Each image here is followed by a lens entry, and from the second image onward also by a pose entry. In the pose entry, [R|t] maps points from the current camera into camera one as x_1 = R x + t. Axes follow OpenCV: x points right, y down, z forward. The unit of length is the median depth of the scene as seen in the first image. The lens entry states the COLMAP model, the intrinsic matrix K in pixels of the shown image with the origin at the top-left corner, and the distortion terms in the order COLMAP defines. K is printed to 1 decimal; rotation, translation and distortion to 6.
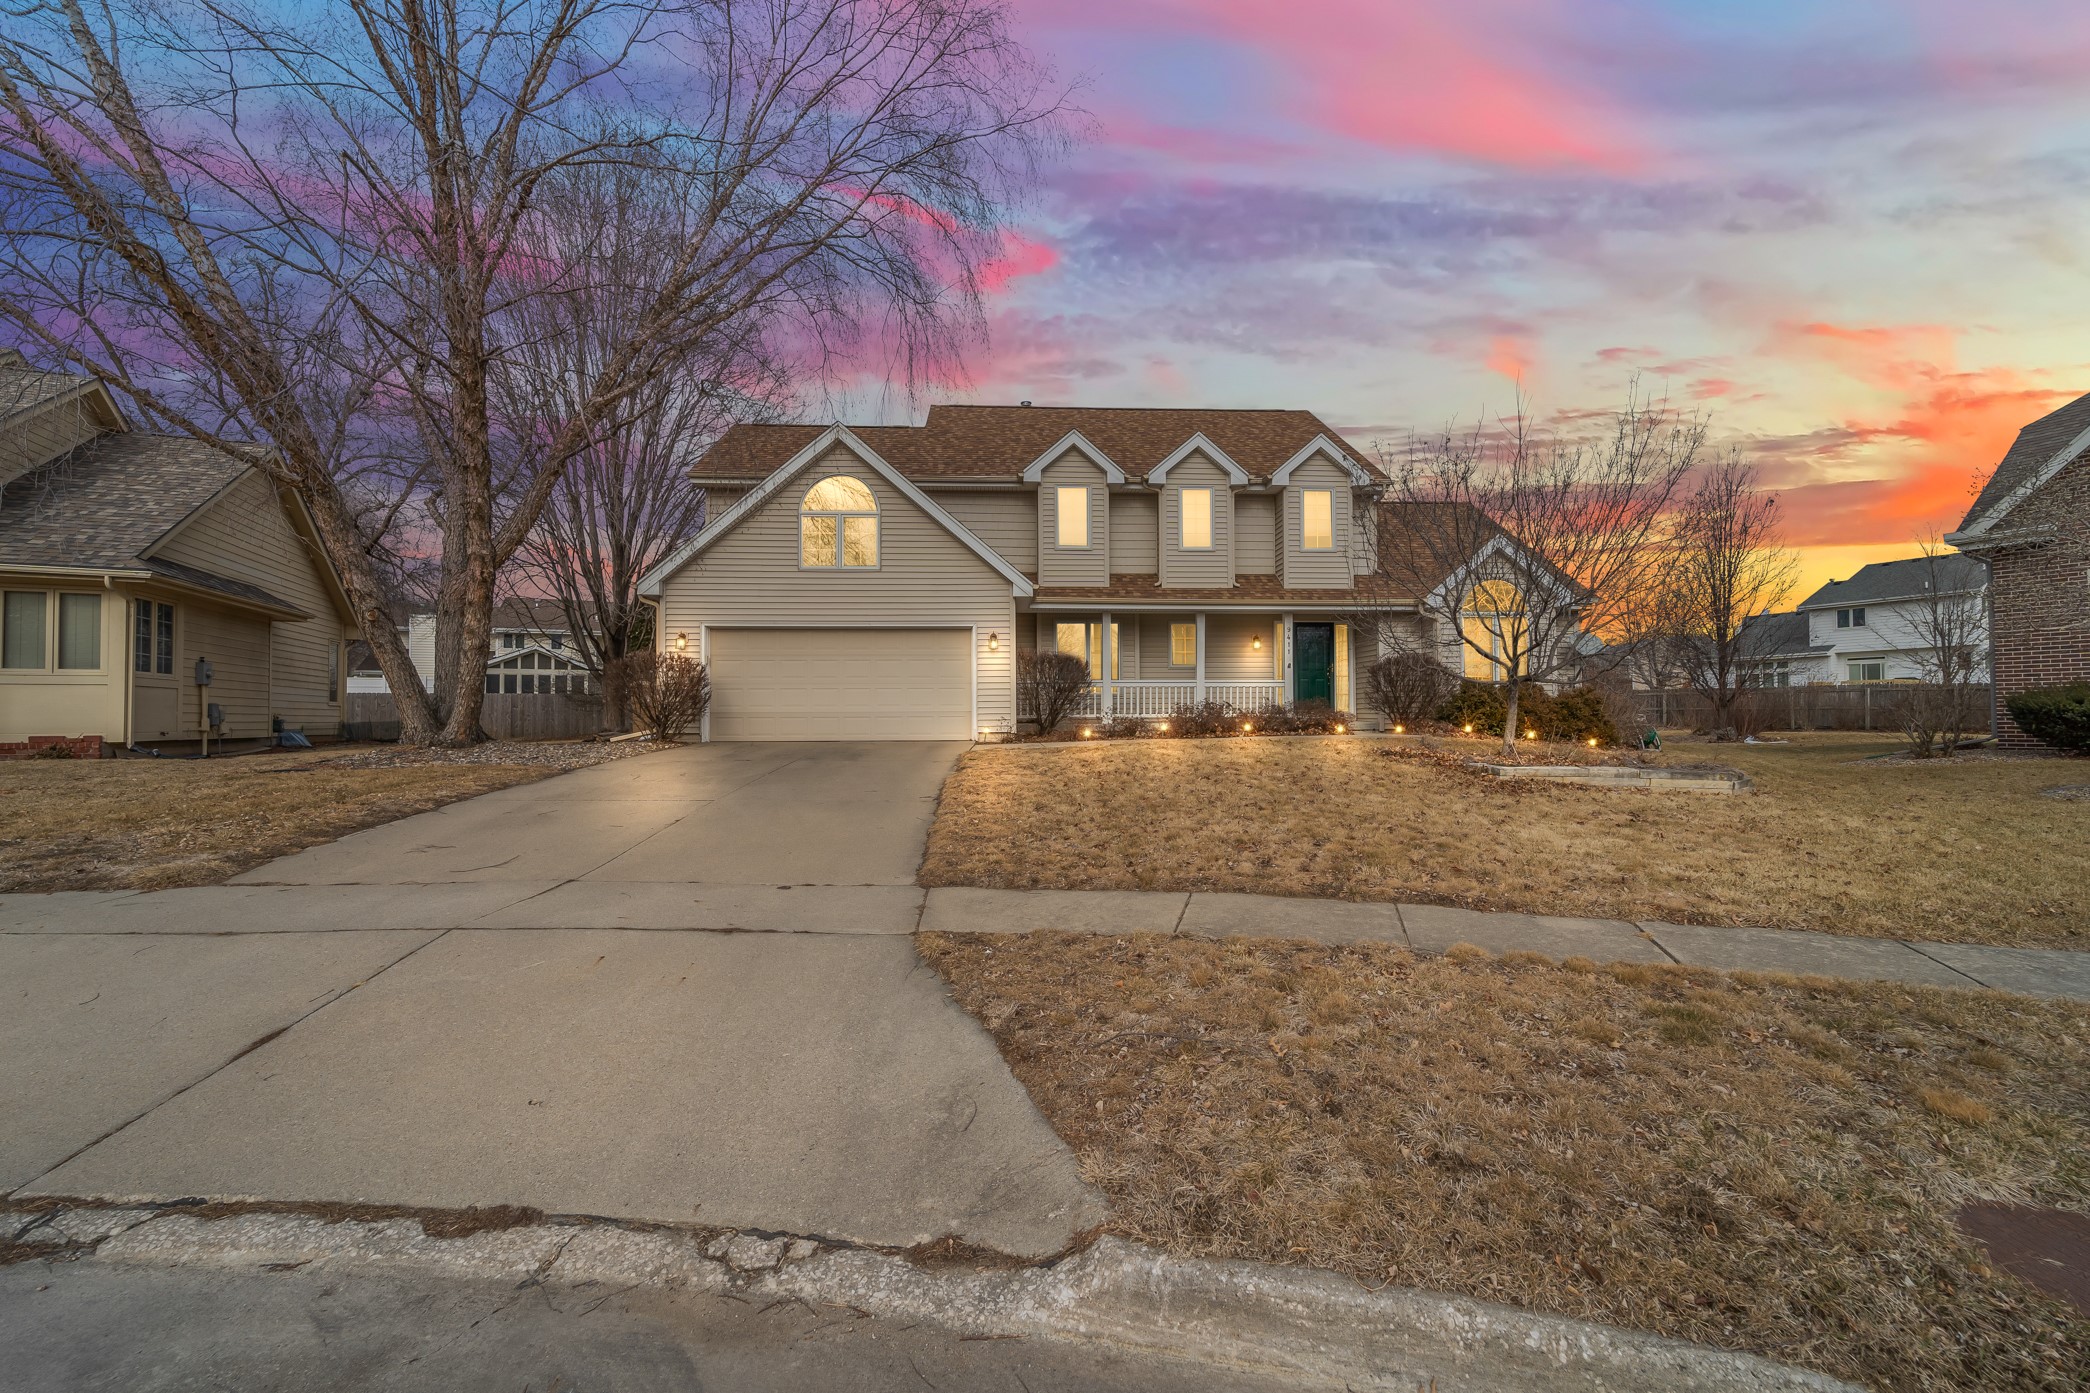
lens RADIAL K [[865.9, 0, 1033.4], [0, 865.9, 692.9], [0, 0, 1]] dist [0.001668, 0.000278]
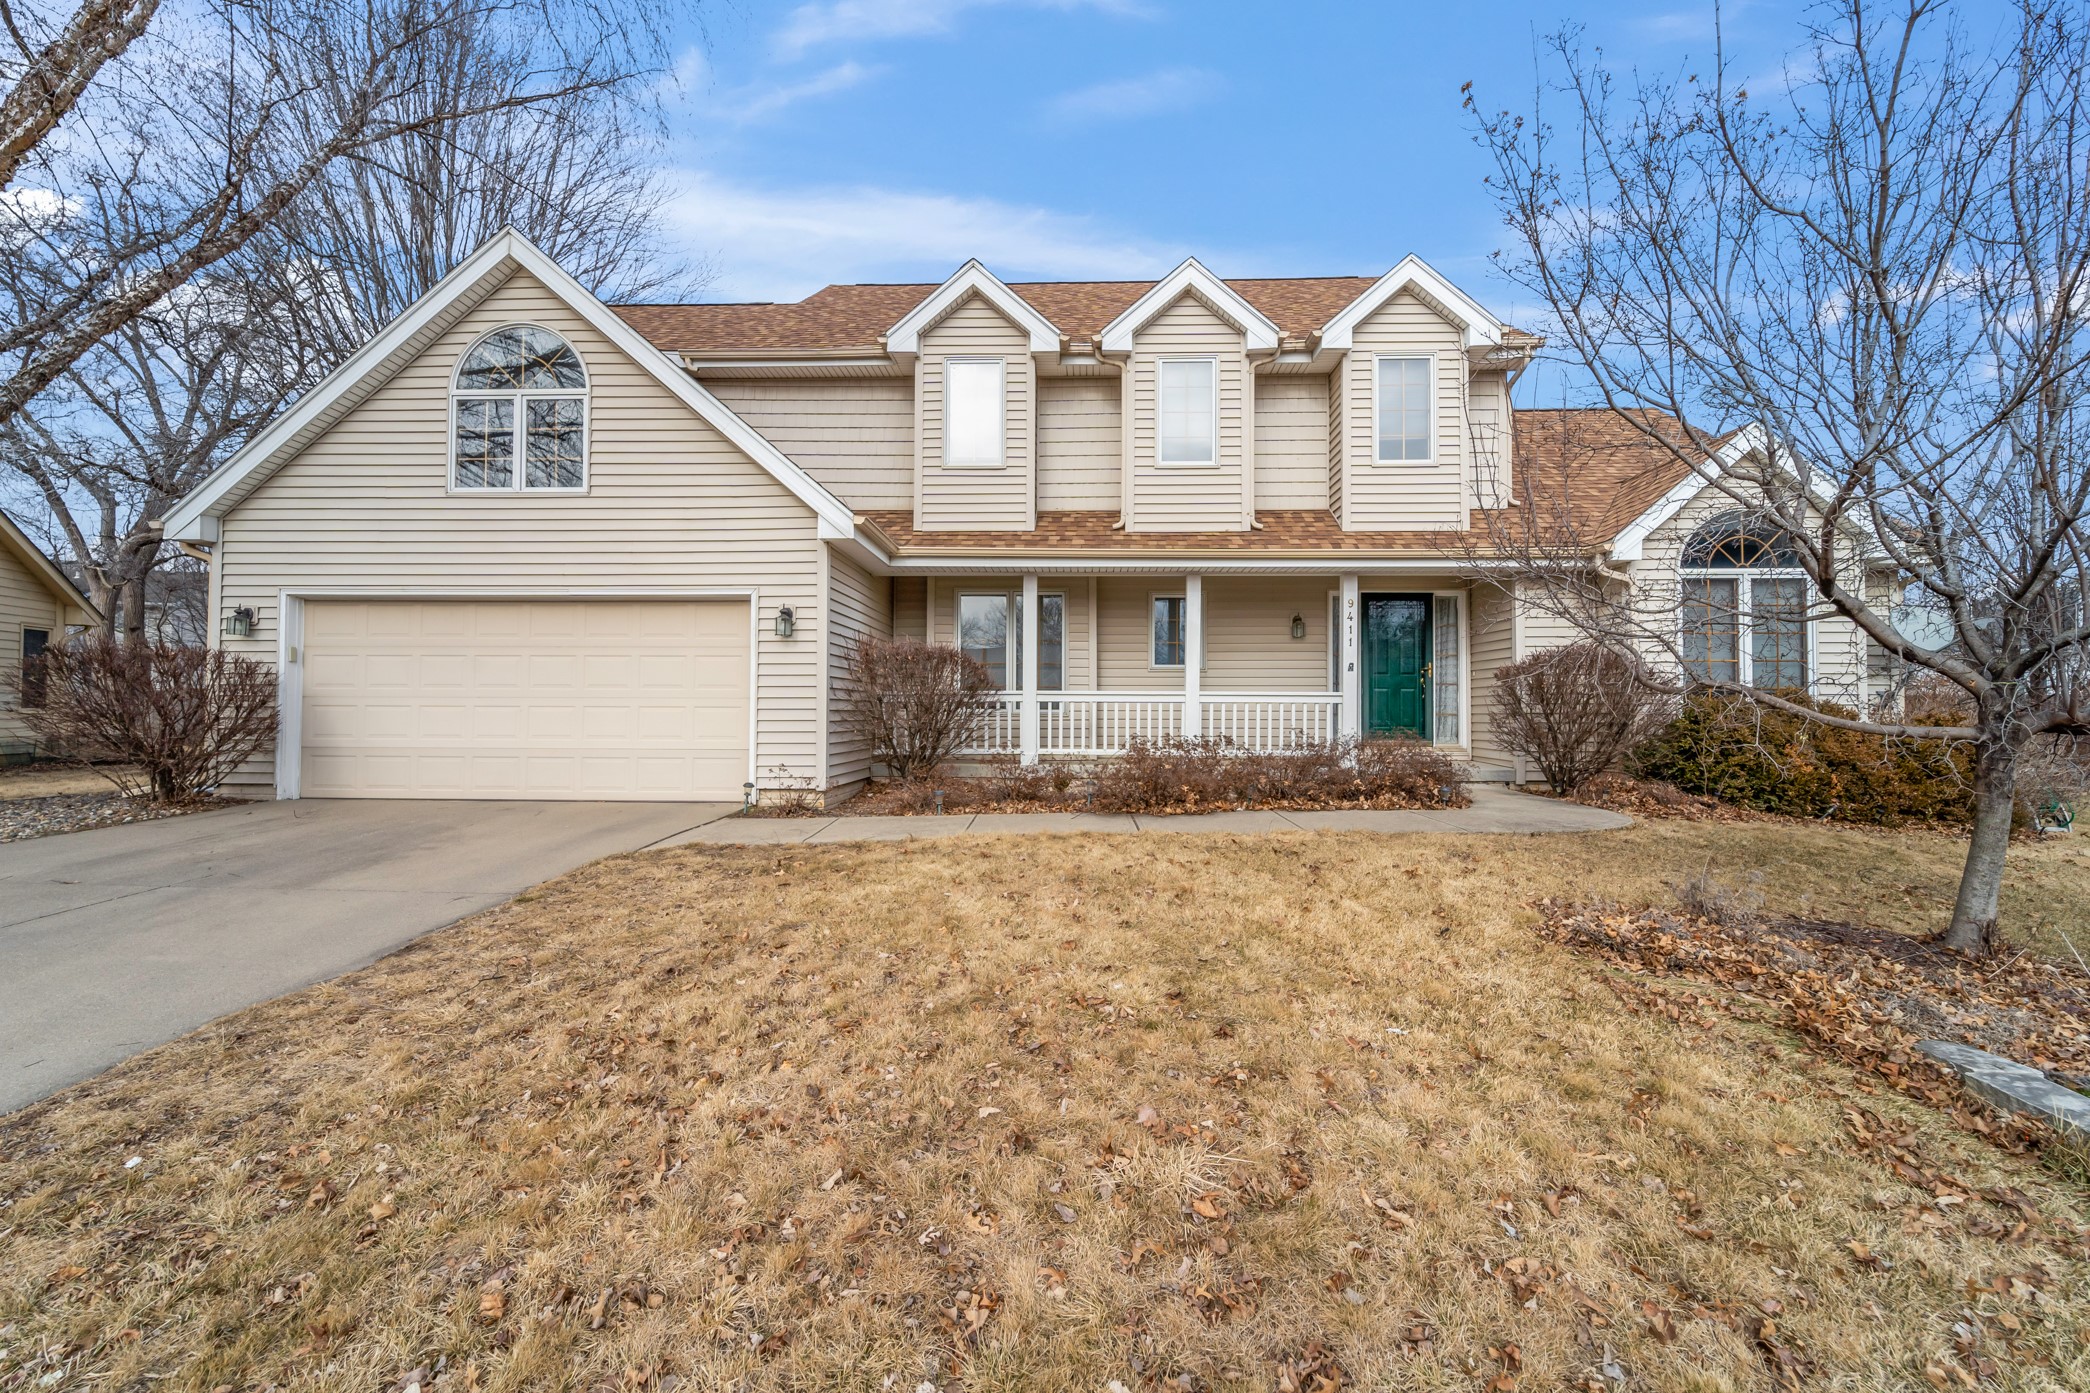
lens RADIAL K [[865.9, 0, 1057.5], [0, 865.9, 690.6], [0, 0, 1]] dist [0.001668, 0.000278]
pose [[0.995416, 0.005275, -0.095493, 0.159188], [-0.005687, 0.999976, -0.004041, -0.012750], [0.095470, 0.004566, 0.995422, 0.420087]]
